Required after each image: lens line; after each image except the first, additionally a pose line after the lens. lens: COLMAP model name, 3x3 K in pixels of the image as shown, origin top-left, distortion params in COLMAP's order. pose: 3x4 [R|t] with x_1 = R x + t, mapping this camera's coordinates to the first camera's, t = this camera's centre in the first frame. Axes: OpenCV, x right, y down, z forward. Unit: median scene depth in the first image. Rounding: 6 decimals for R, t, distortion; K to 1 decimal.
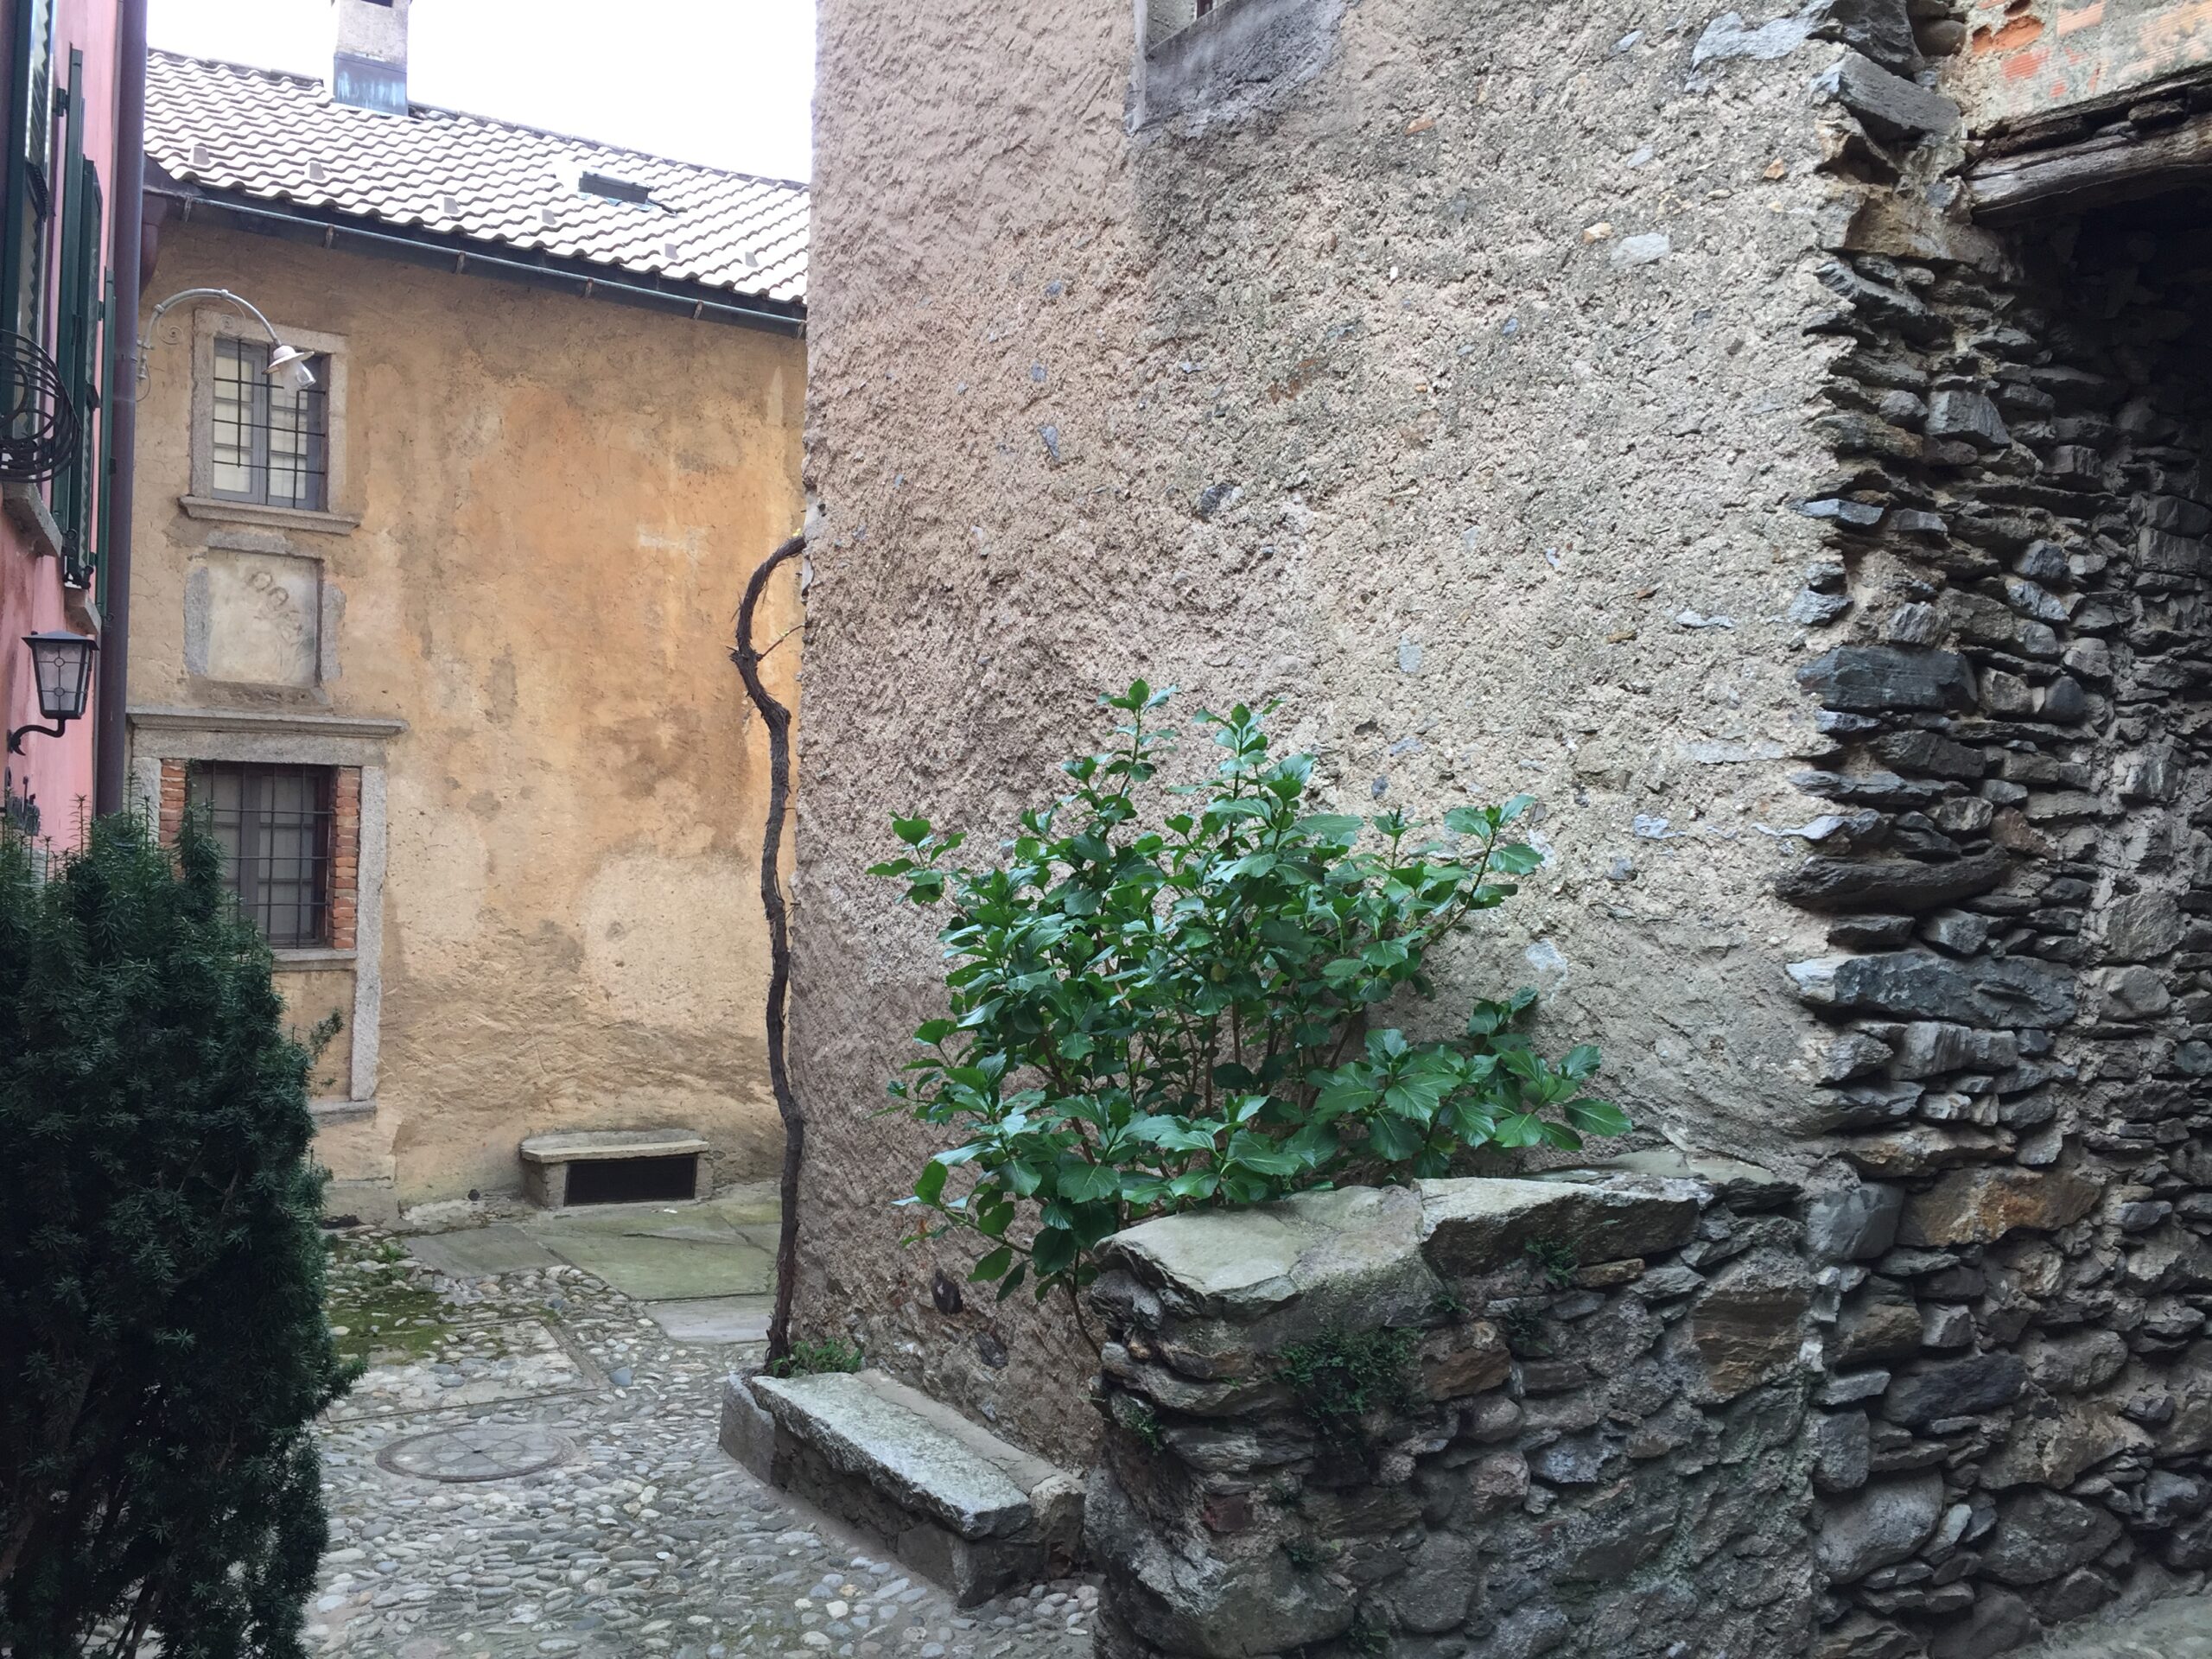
lens RADIAL K [[1878.3, 0, 1101.7], [0, 1878.3, 824.7], [0, 0, 1]] dist [0.054439, -0.027319]
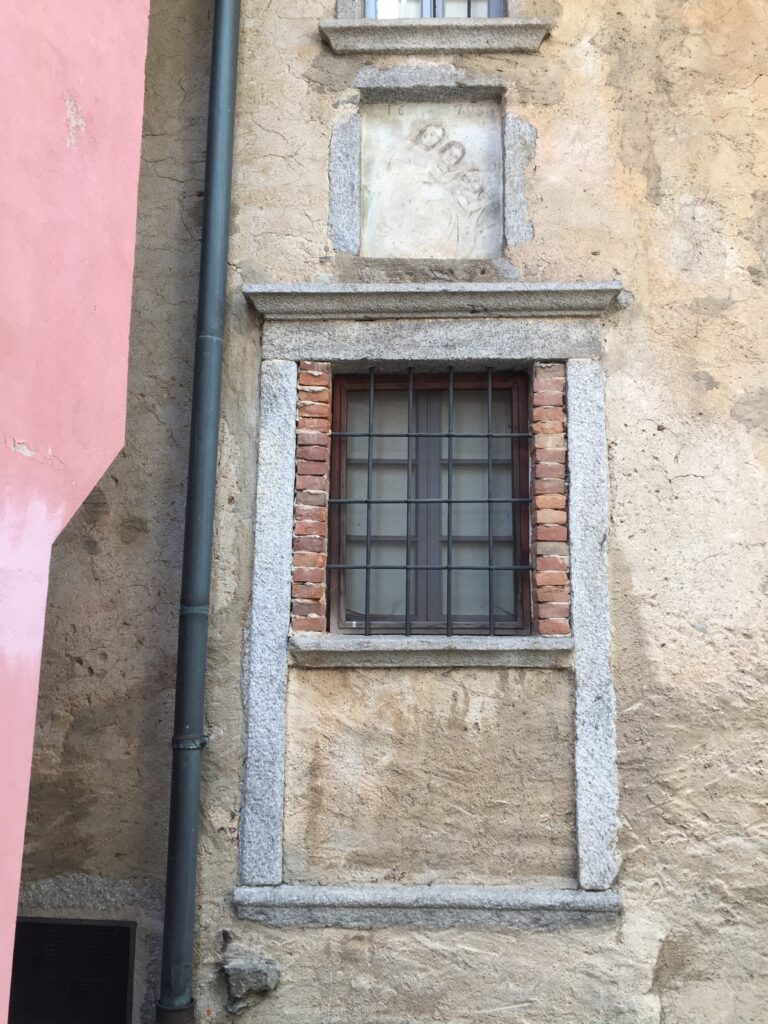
lens RADIAL K [[869.5, 0, 381.9], [0, 869.5, 515.5], [0, 0, 1]] dist [0.054439, -0.027319]
pose [[0.770324, -0.116907, -0.626844, -0.253155], [0.013195, 0.985762, -0.167630, 0.073666], [0.637516, 0.120859, 0.760898, 0.727138]]
